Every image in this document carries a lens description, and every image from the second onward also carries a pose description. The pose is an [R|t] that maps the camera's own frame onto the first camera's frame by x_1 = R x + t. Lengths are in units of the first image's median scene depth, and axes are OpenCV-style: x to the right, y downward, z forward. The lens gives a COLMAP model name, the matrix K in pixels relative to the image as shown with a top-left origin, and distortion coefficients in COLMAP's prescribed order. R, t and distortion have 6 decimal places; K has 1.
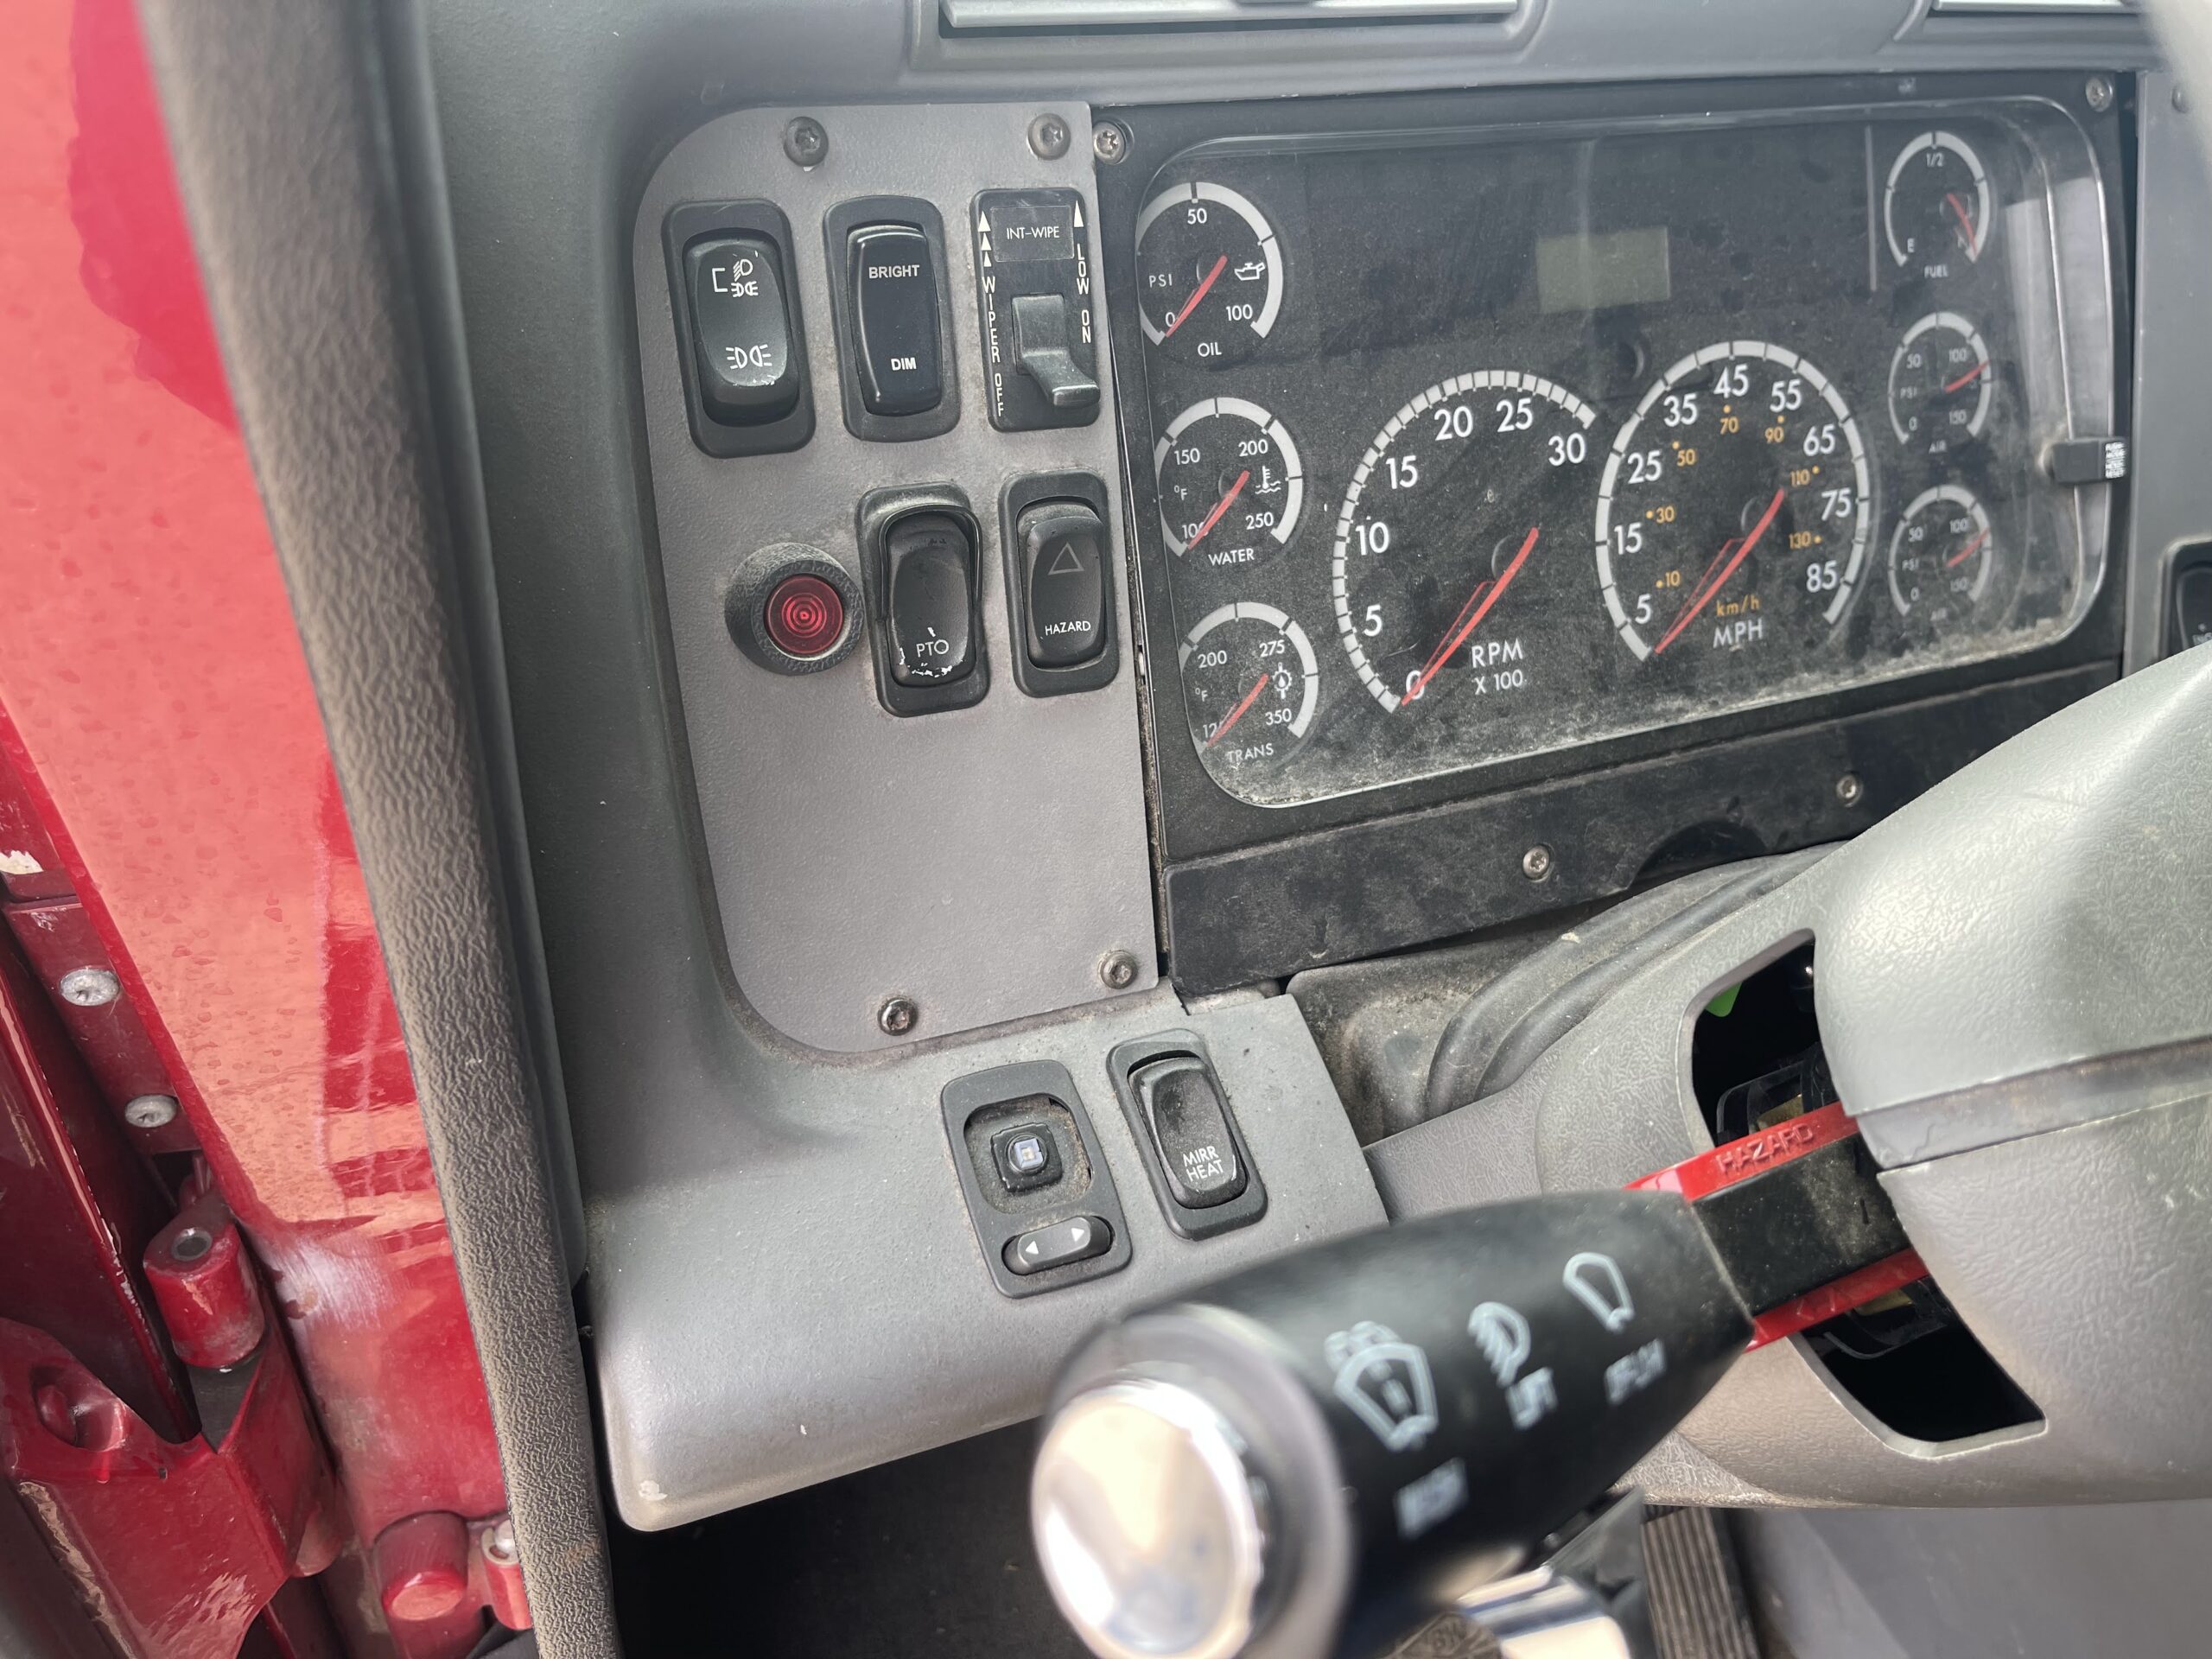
lens RADIAL K [[1737.2, 0, 1099.0], [0, 1737.2, 825.4], [0, 0, 1]] dist [0.063237, -0.091011]
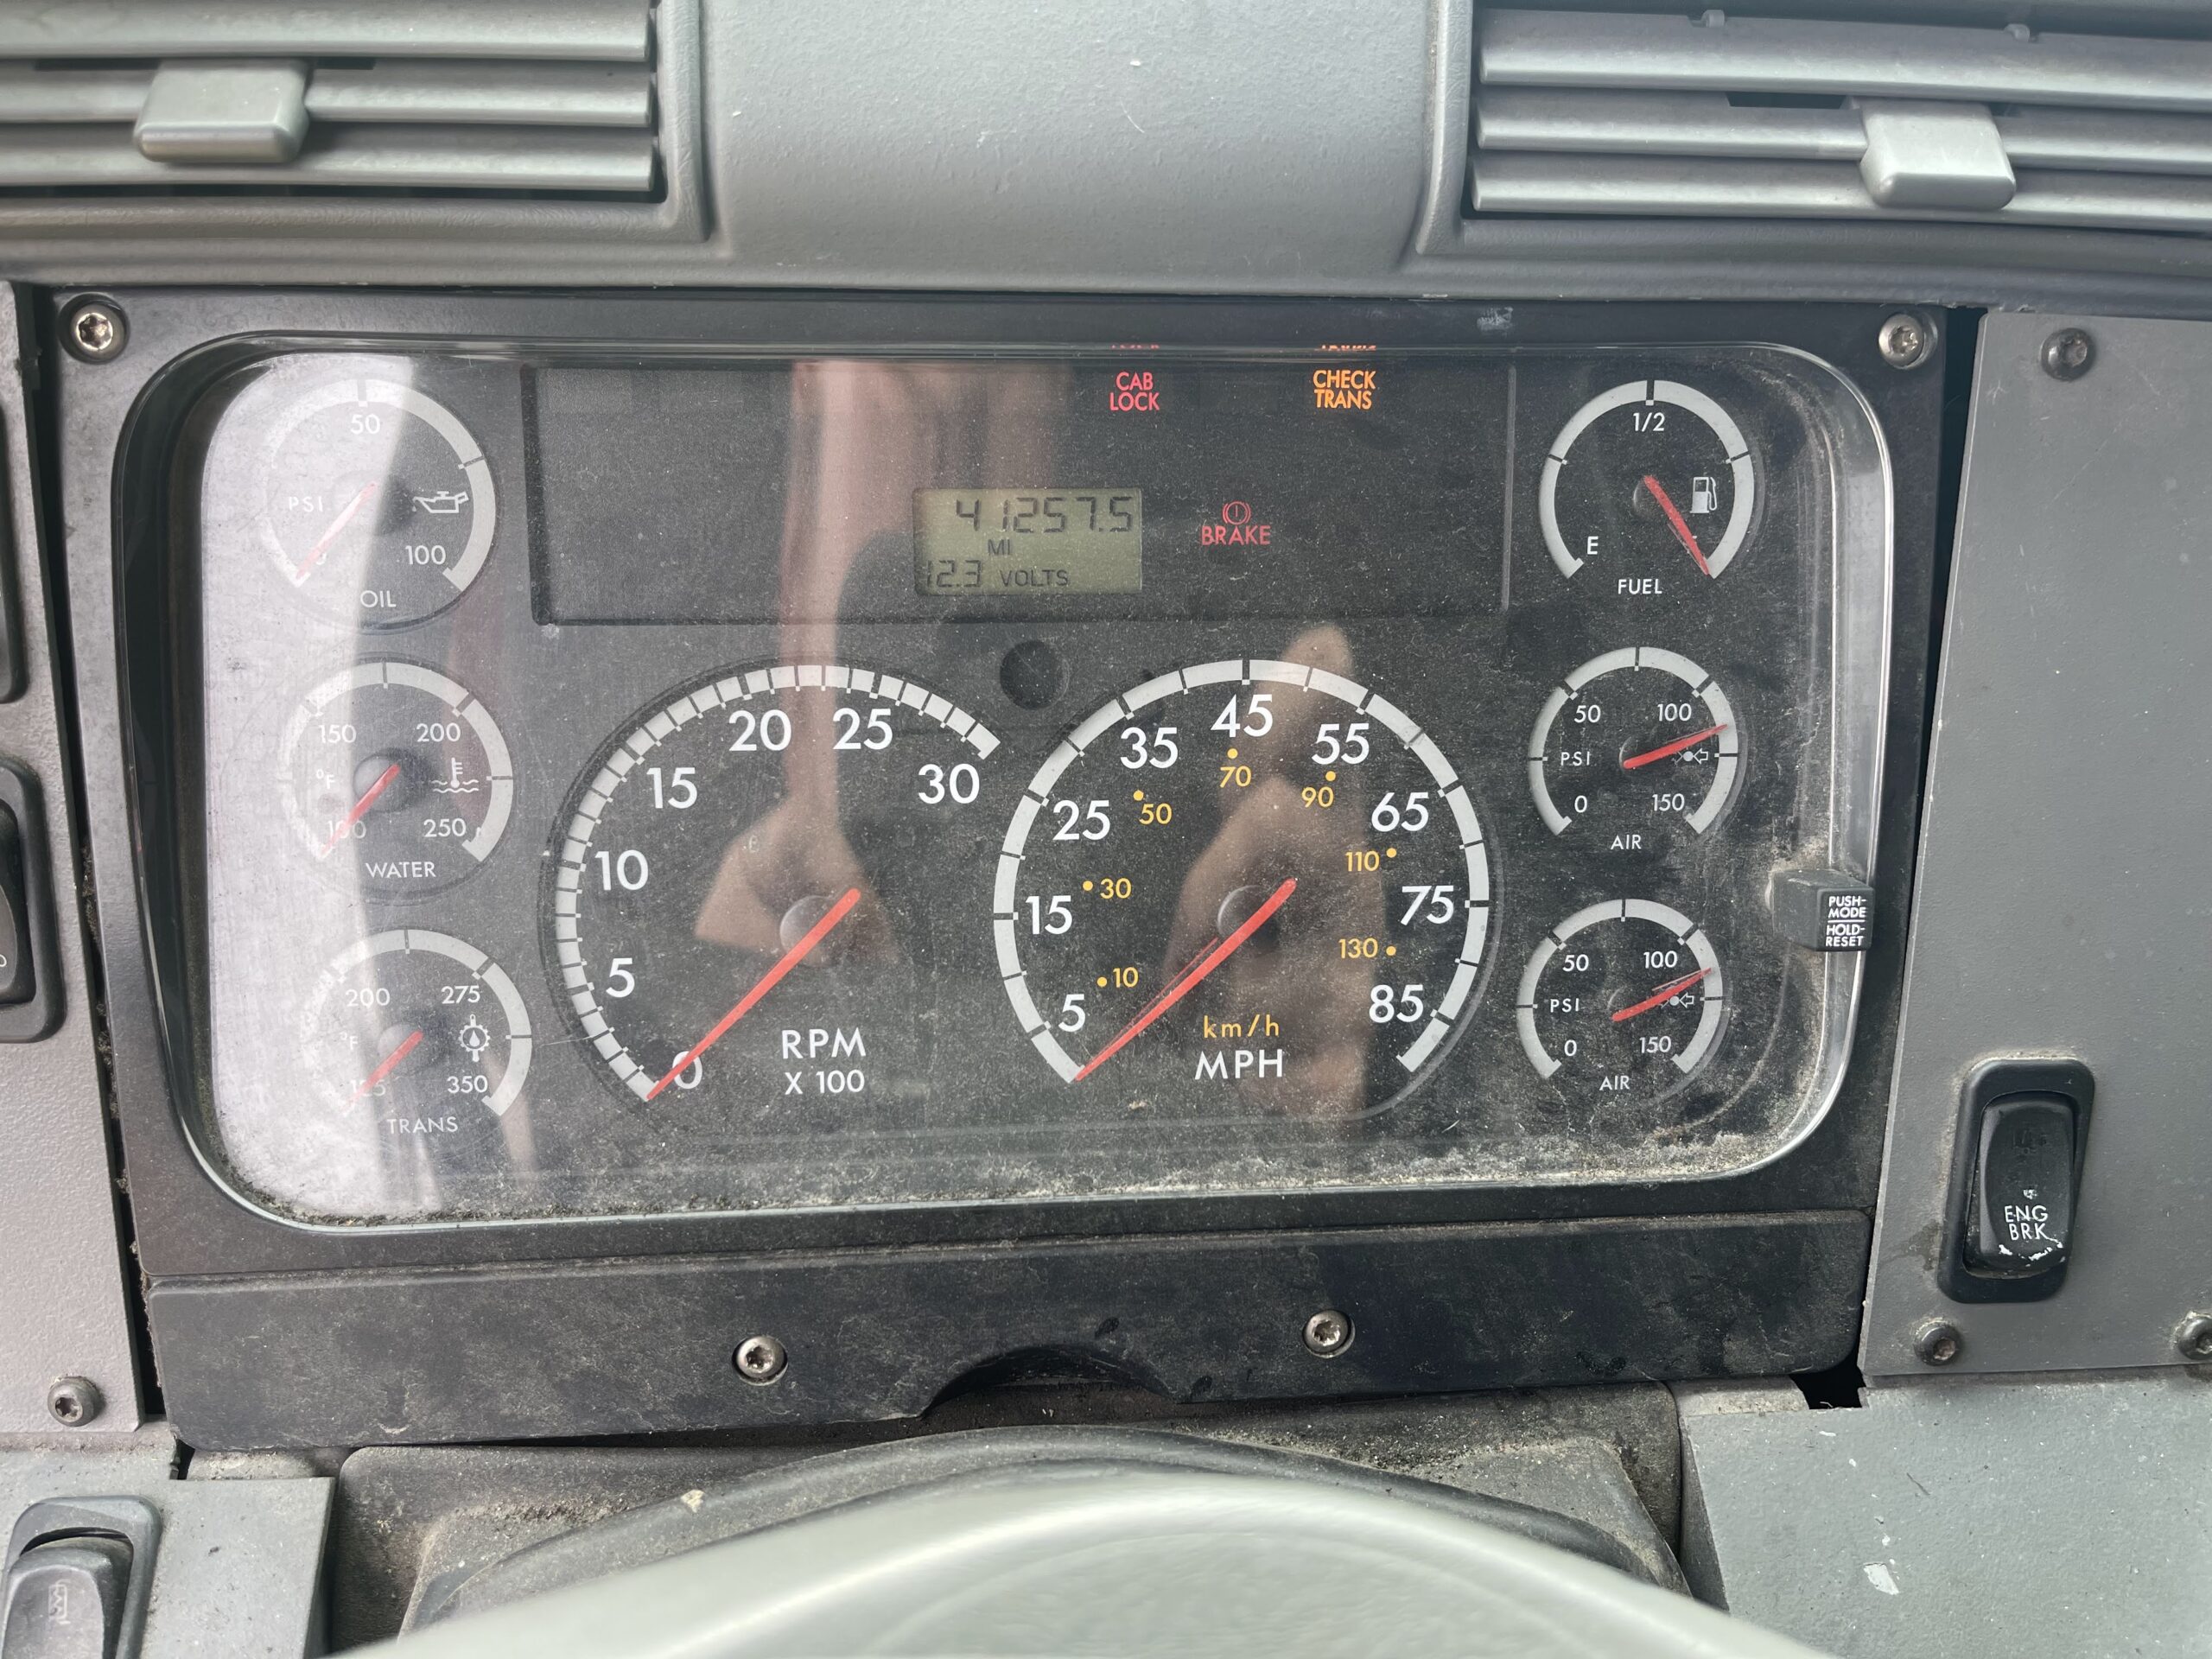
lens RADIAL K [[1737.2, 0, 1099.5], [0, 1737.2, 838.6], [0, 0, 1]] dist [0.063237, -0.091011]
pose [[0.943778, 0.166087, -0.285829, 0.535733], [-0.170055, 0.985372, 0.011069, -0.212925], [0.283486, 0.038159, 0.958217, 0.342643]]
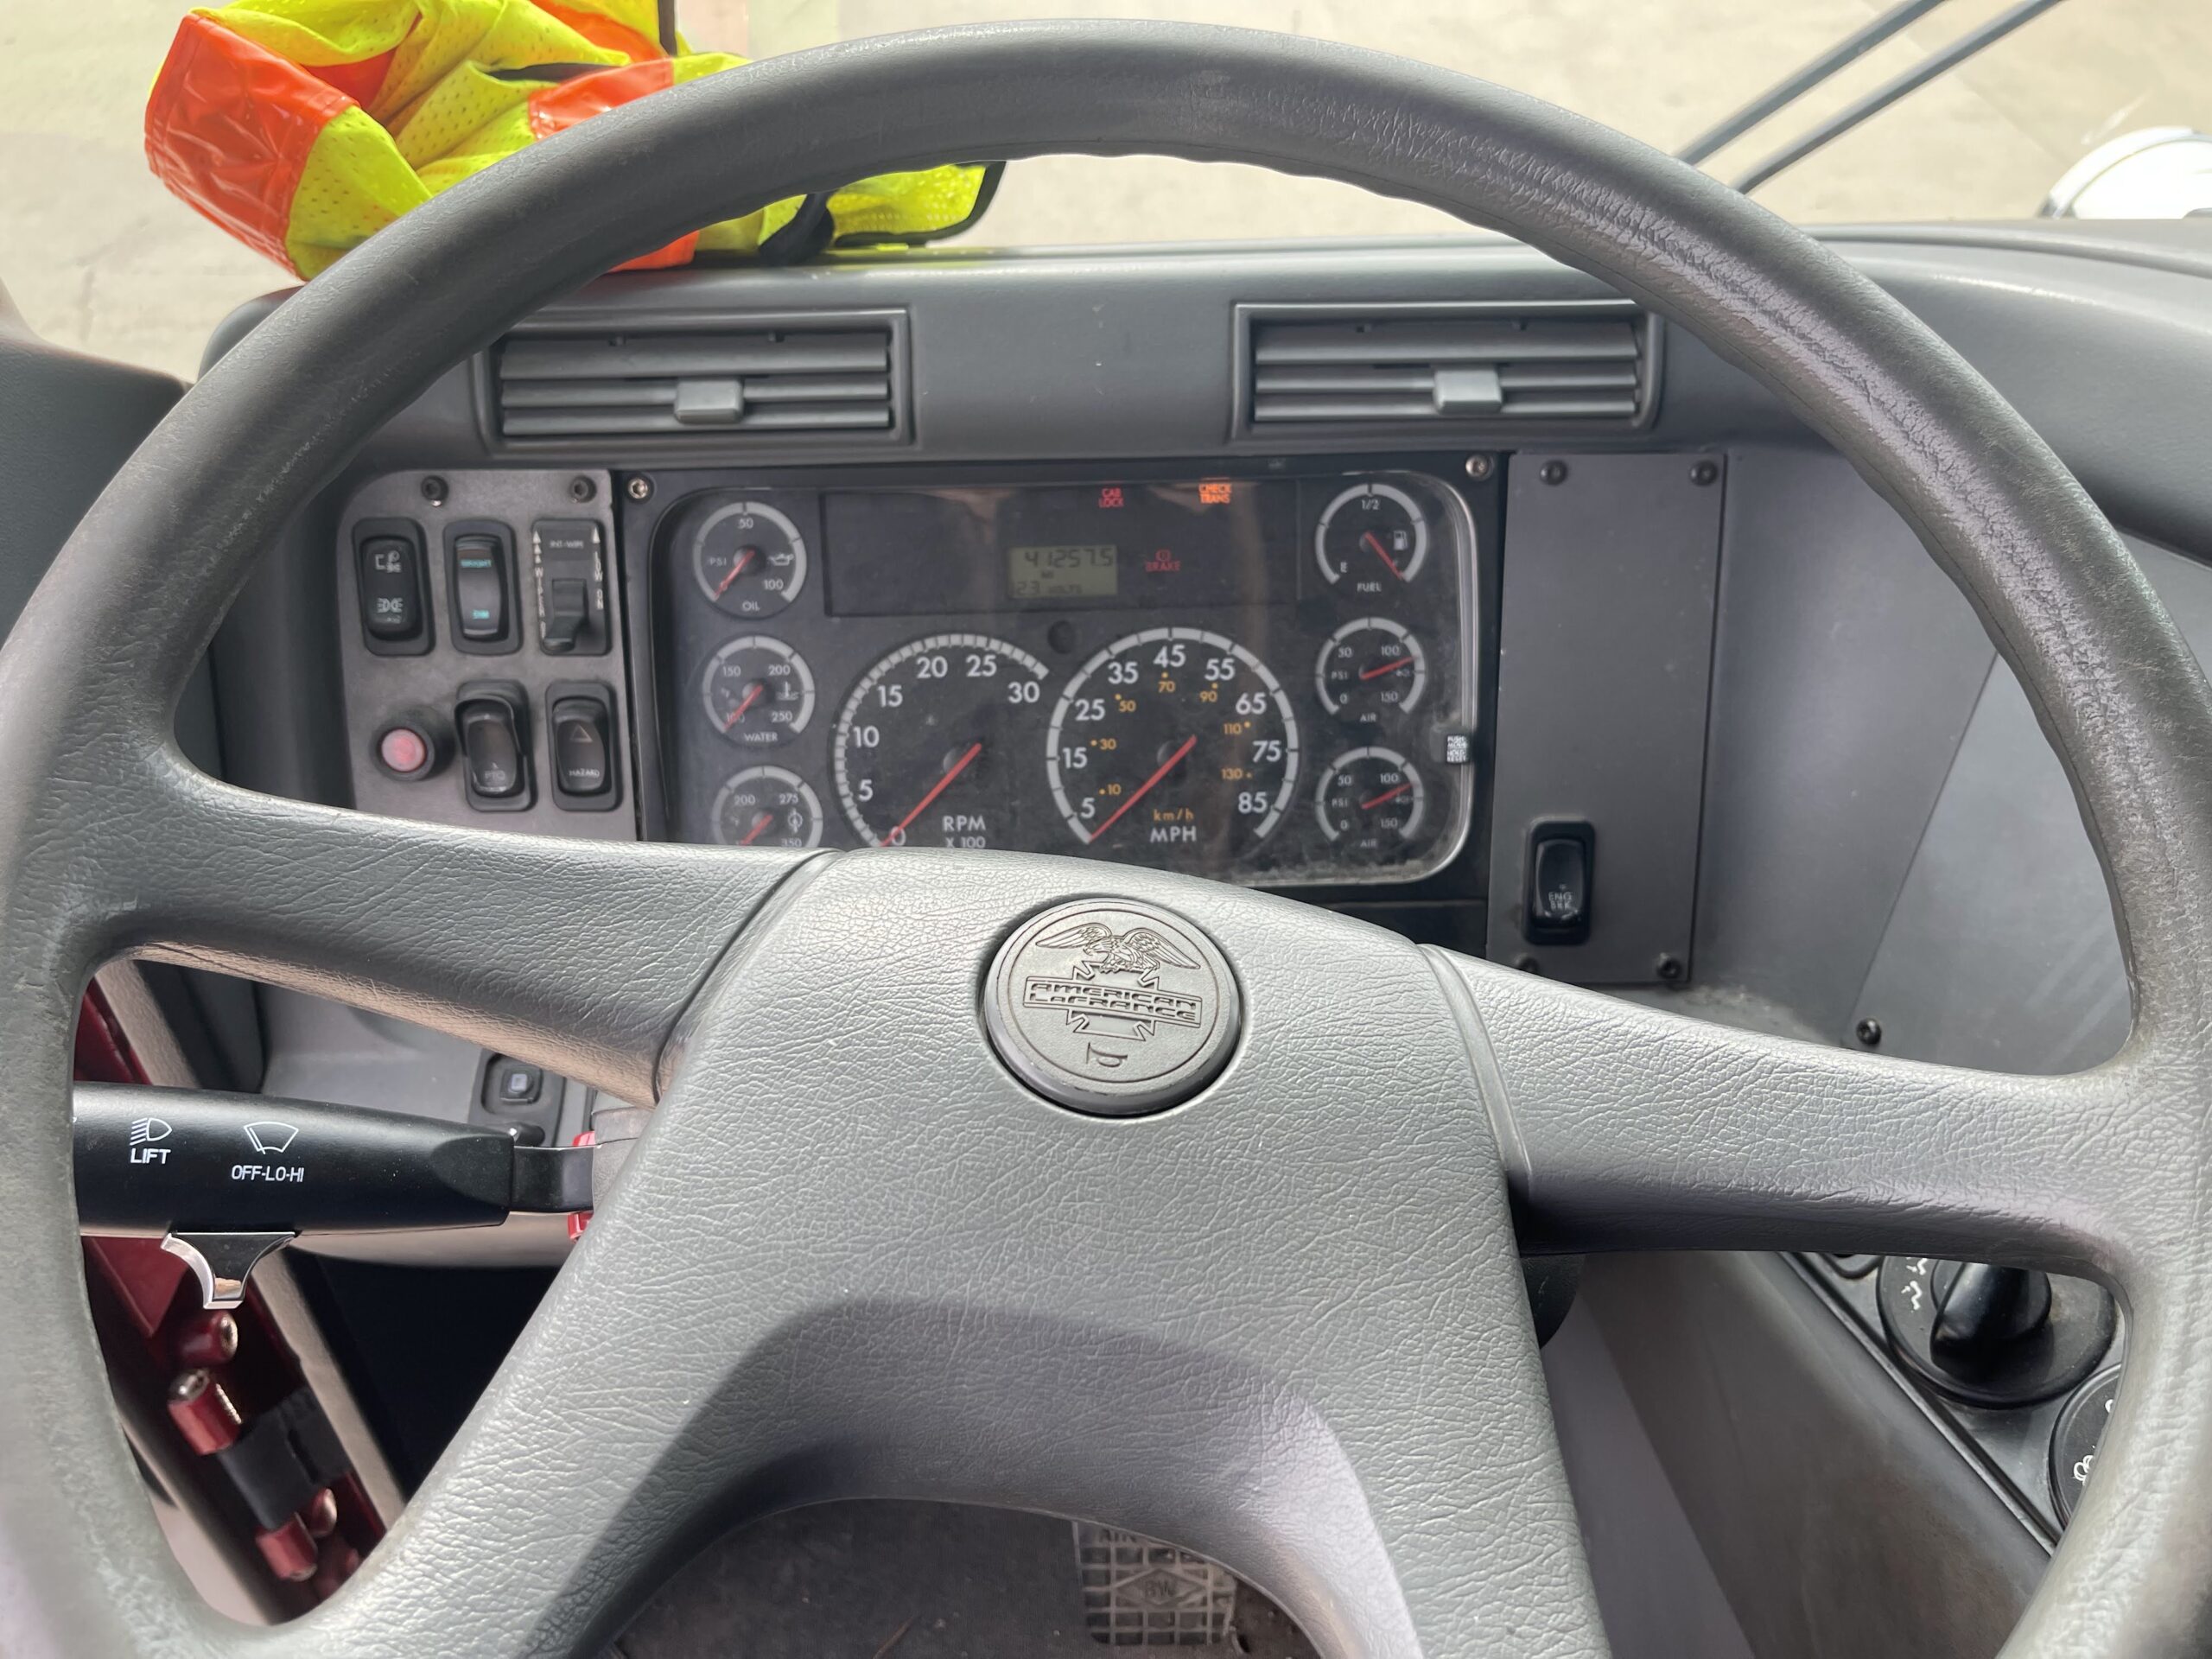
lens RADIAL K [[1737.2, 0, 1093.6], [0, 1737.2, 863.9], [0, 0, 1]] dist [0.063237, -0.091011]
pose [[0.926656, 0.162635, -0.338908, 0.836113], [-0.157270, 0.986600, 0.043435, -0.147679], [0.341430, 0.013050, 0.939816, -0.327854]]
